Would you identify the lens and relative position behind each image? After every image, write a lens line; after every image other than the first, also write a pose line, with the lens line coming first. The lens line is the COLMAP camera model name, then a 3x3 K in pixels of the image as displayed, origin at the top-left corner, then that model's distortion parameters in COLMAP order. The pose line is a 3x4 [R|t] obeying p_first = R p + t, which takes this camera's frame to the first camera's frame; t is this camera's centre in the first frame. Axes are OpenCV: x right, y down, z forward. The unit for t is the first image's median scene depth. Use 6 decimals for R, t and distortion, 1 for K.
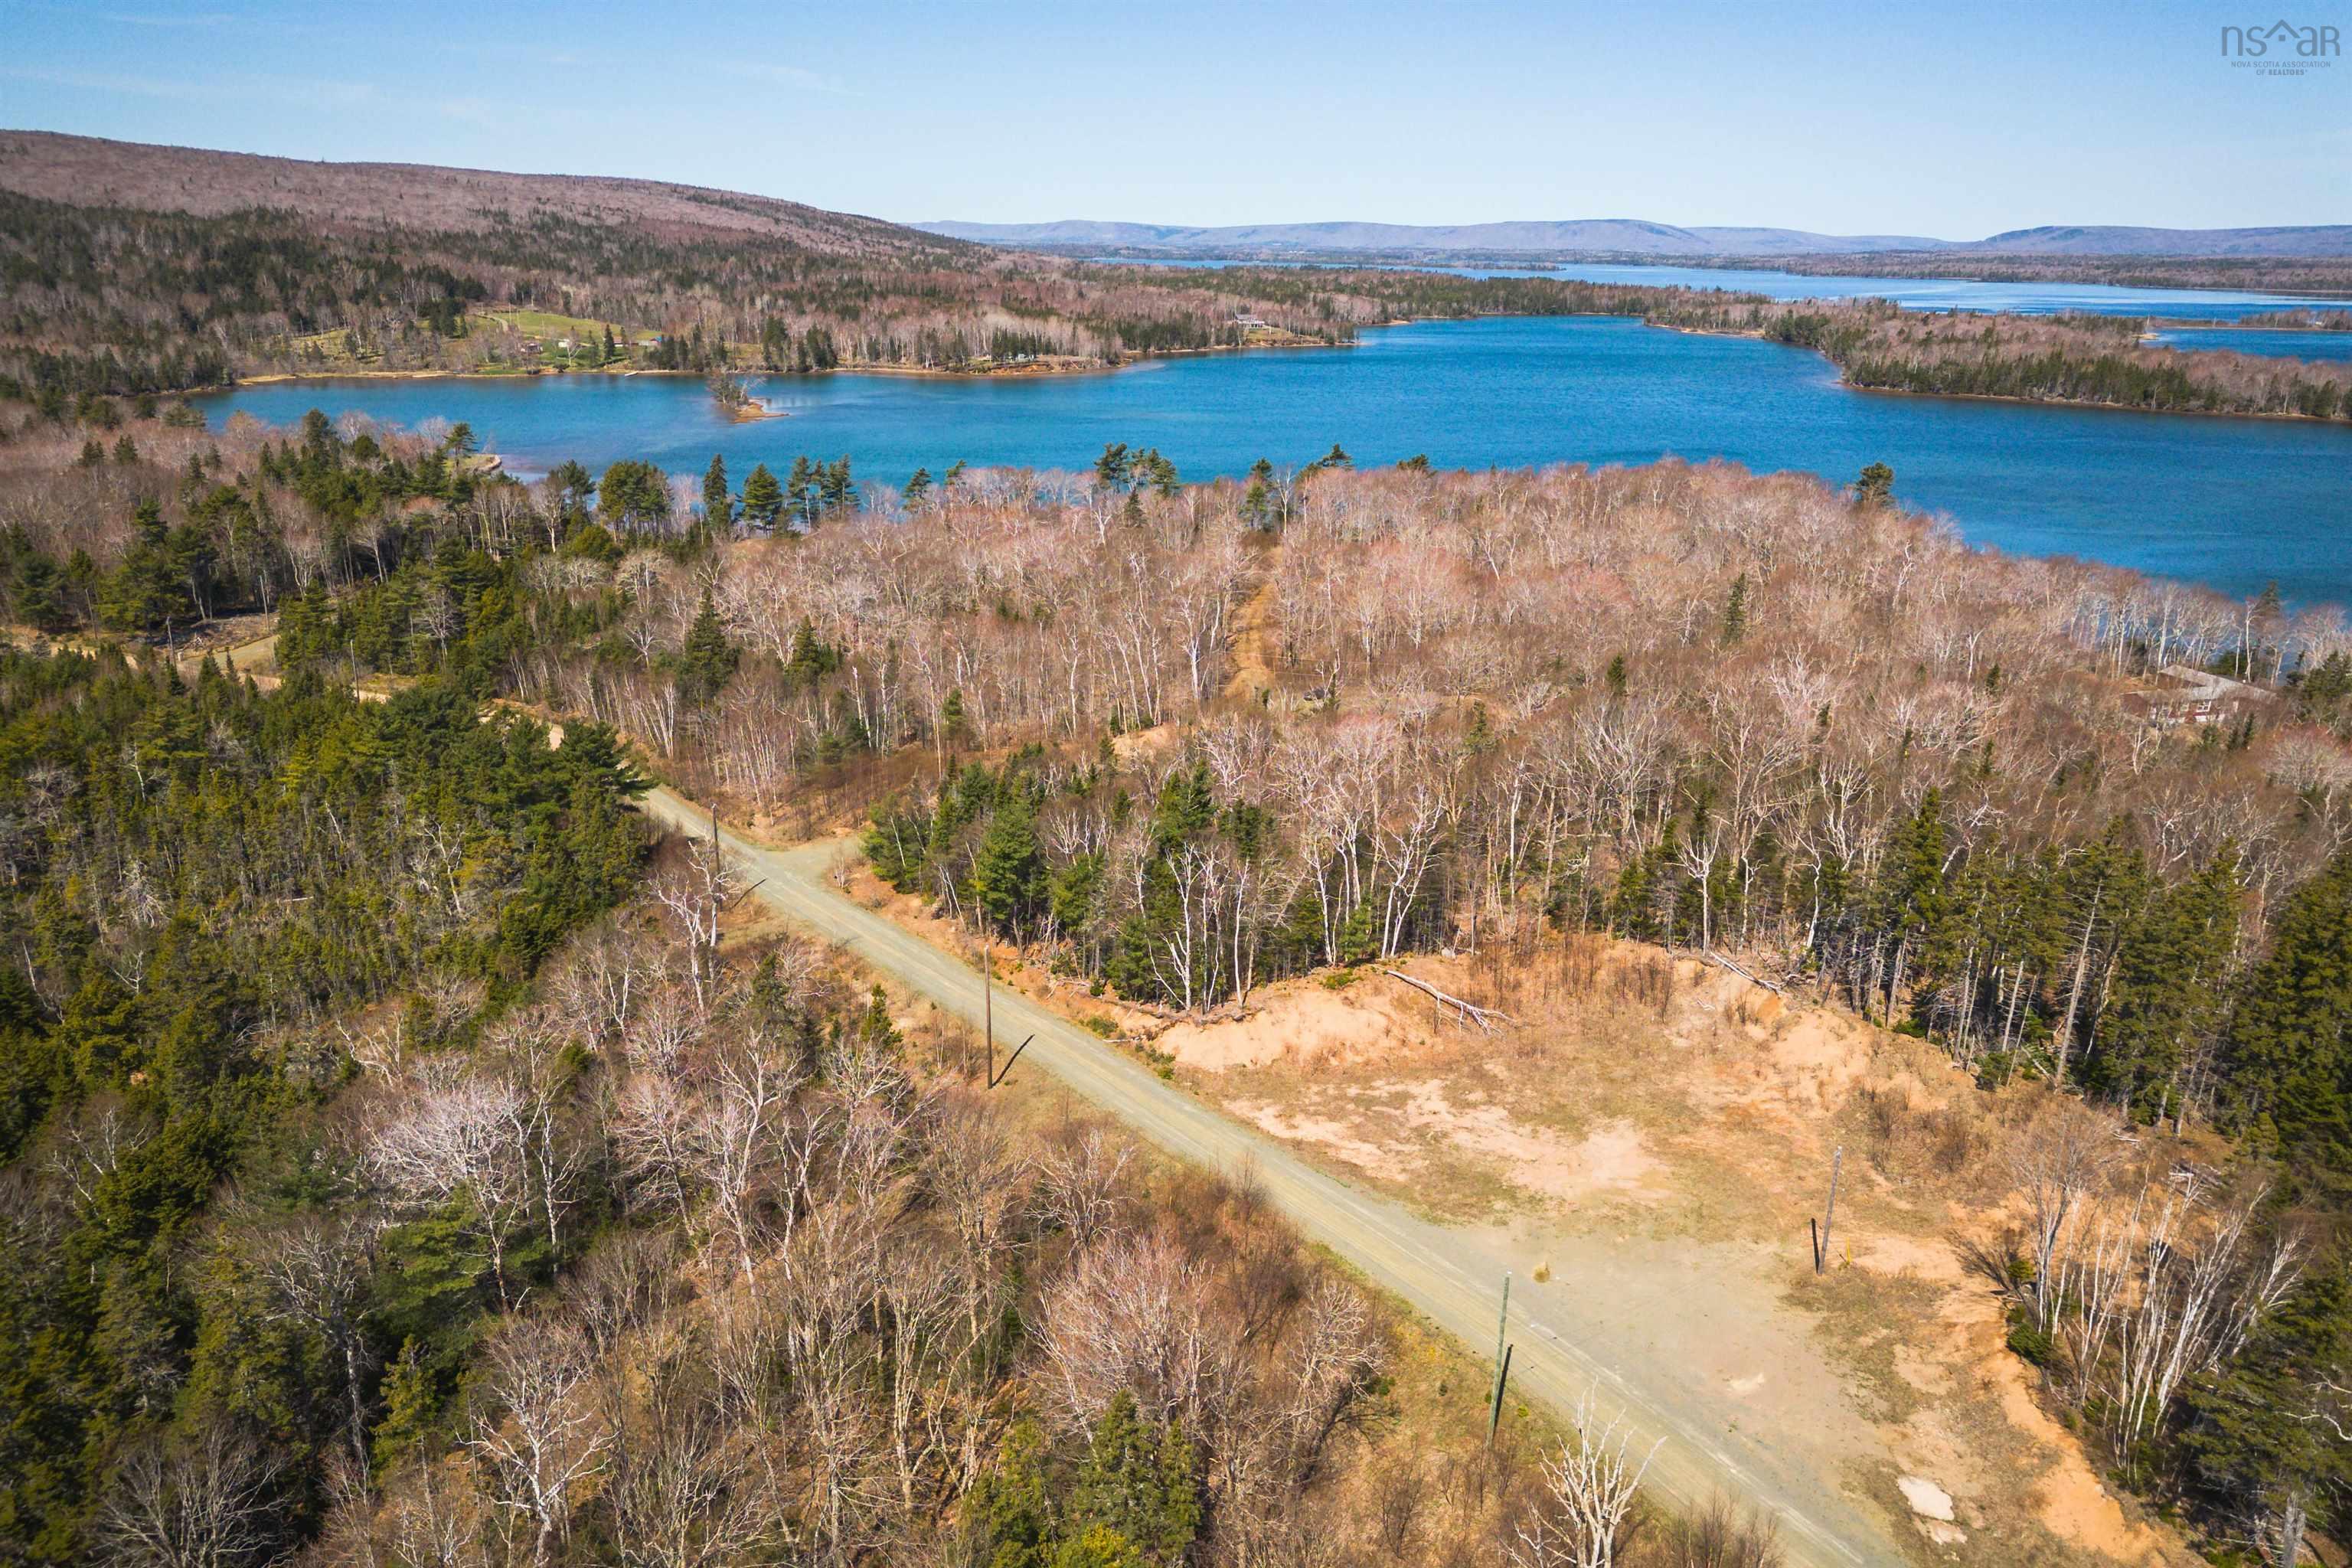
lens RADIAL K [[1661.2, 0, 1178.7], [0, 1661.2, 769.7], [0, 0, 1]] dist [0.070946, -0.062210]
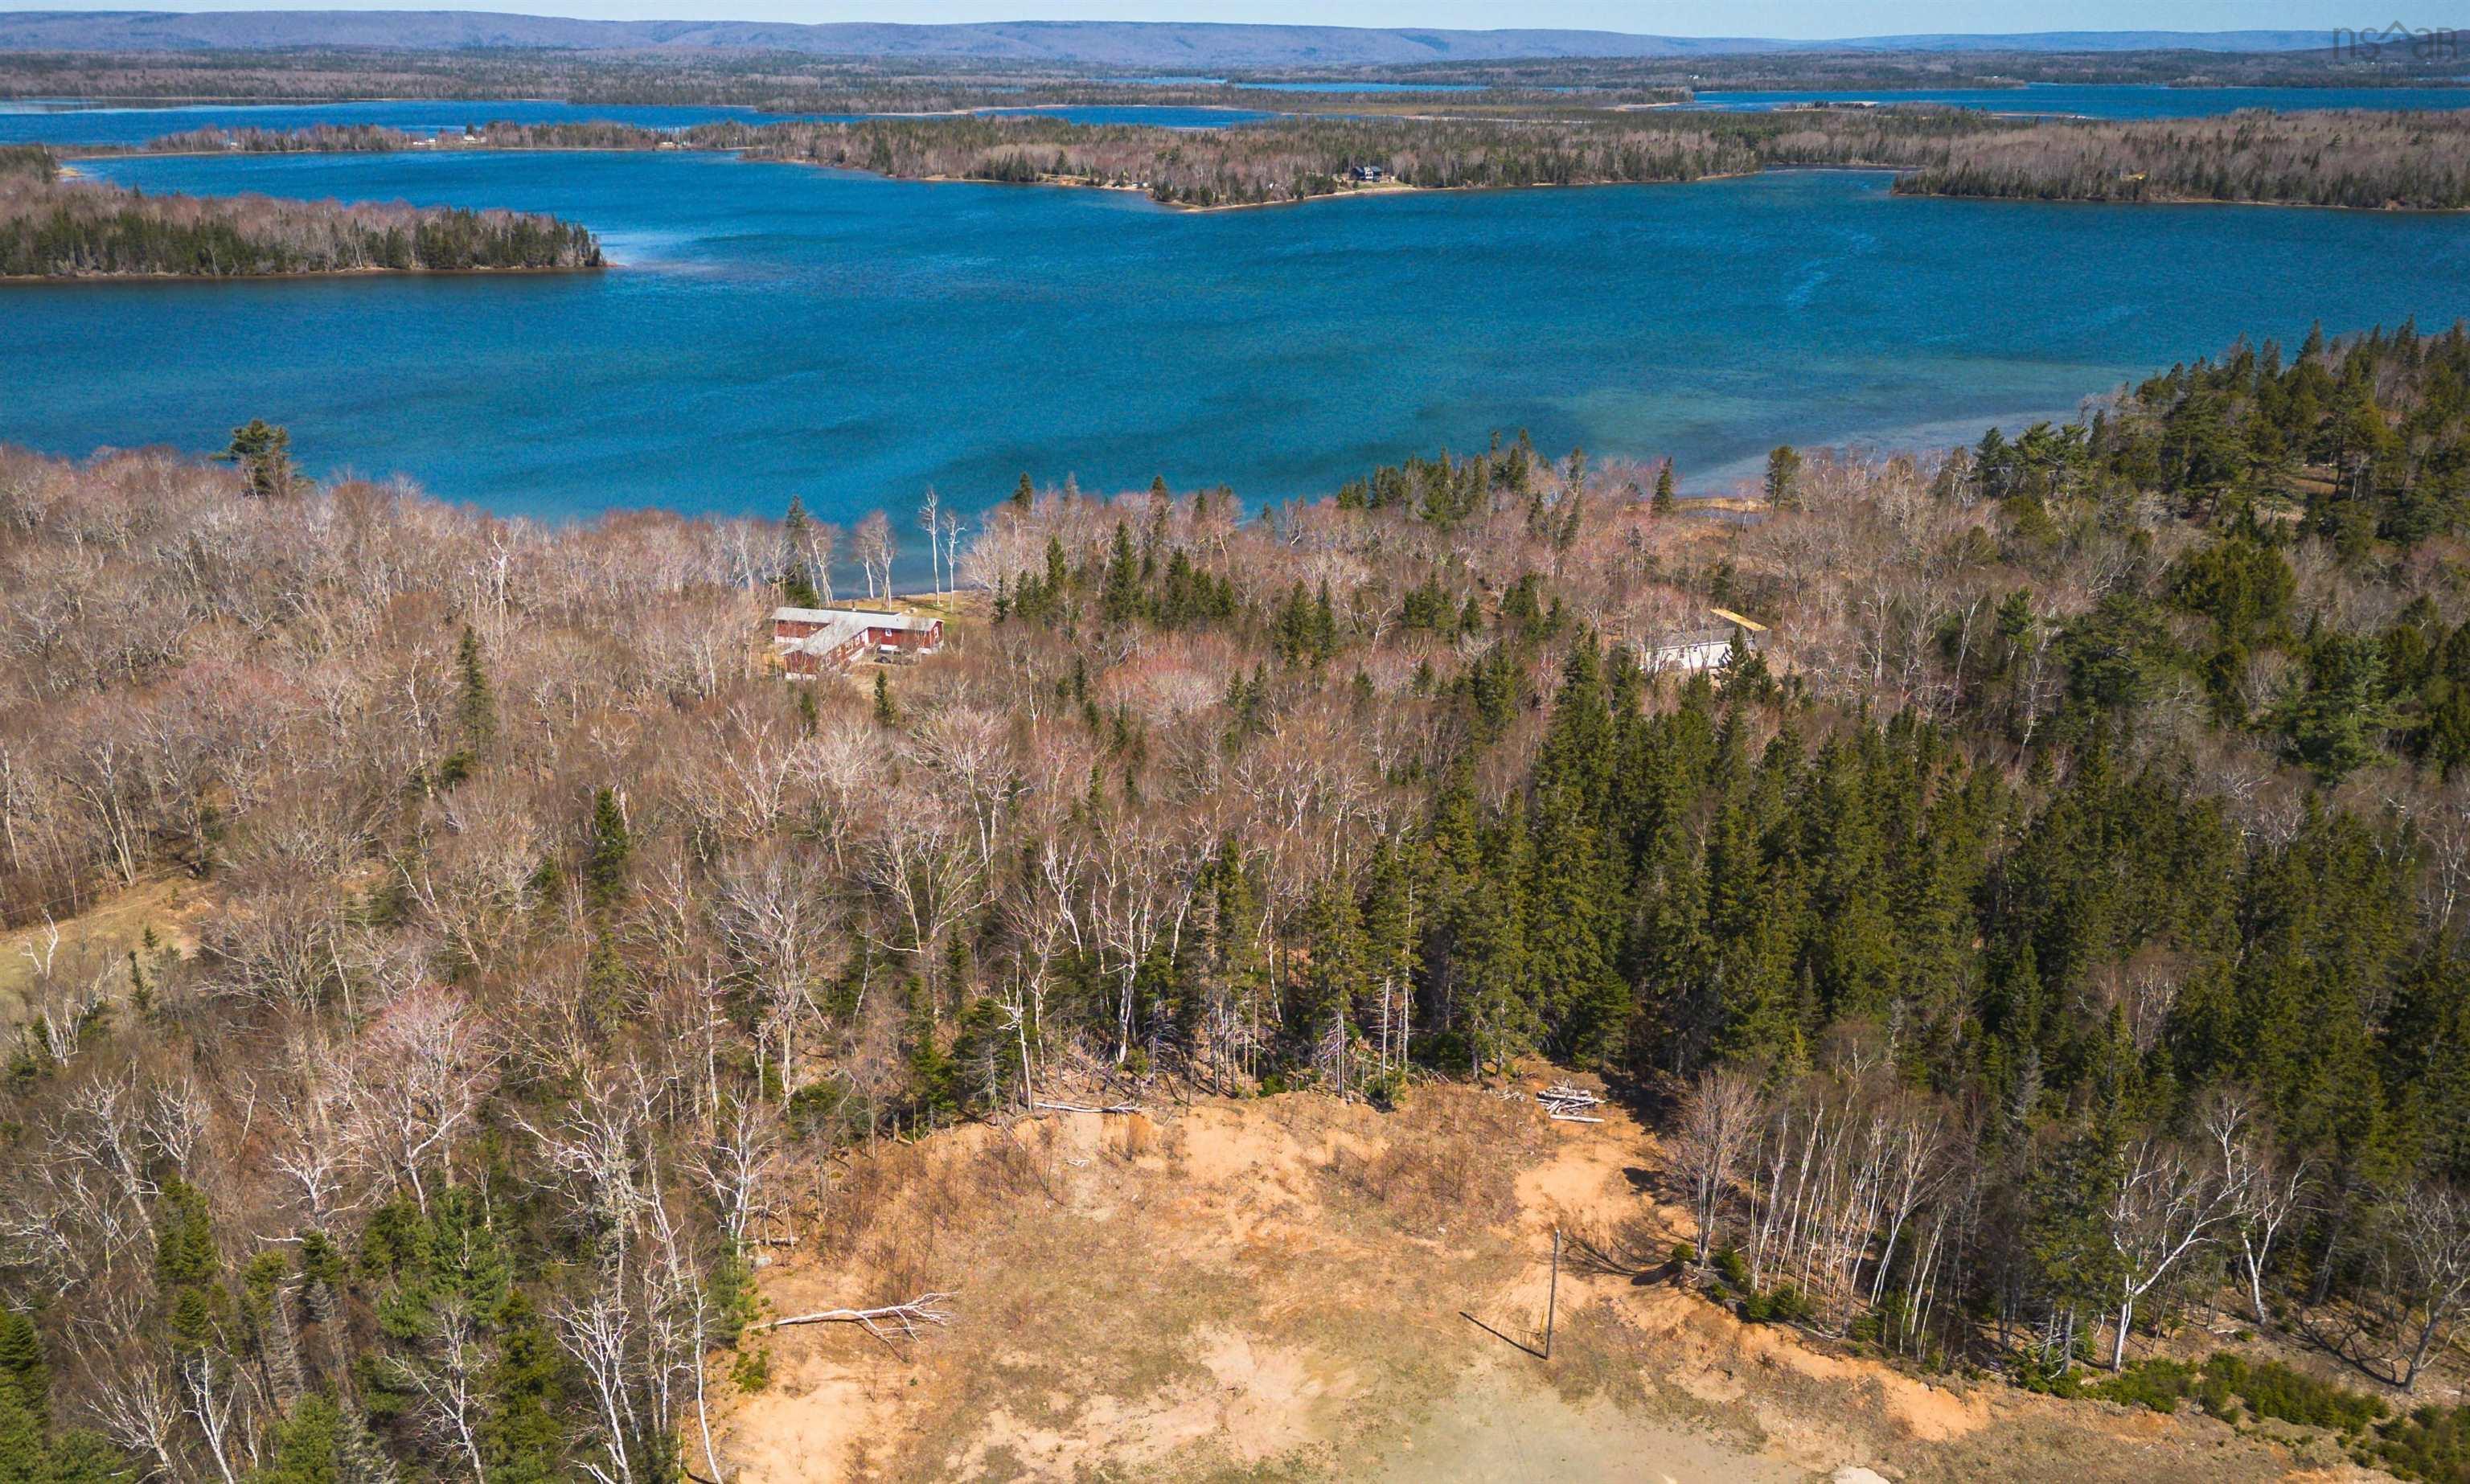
lens RADIAL K [[1988.5, 0, 1231.3], [0, 1988.5, 924.7], [0, 0, 1]] dist [0.071297, -0.062458]
pose [[0.499272, -0.358776, 0.788674, -0.071809], [0.267617, 0.929590, 0.253465, -0.037131], [-0.824080, 0.084515, 0.560133, 0.065392]]
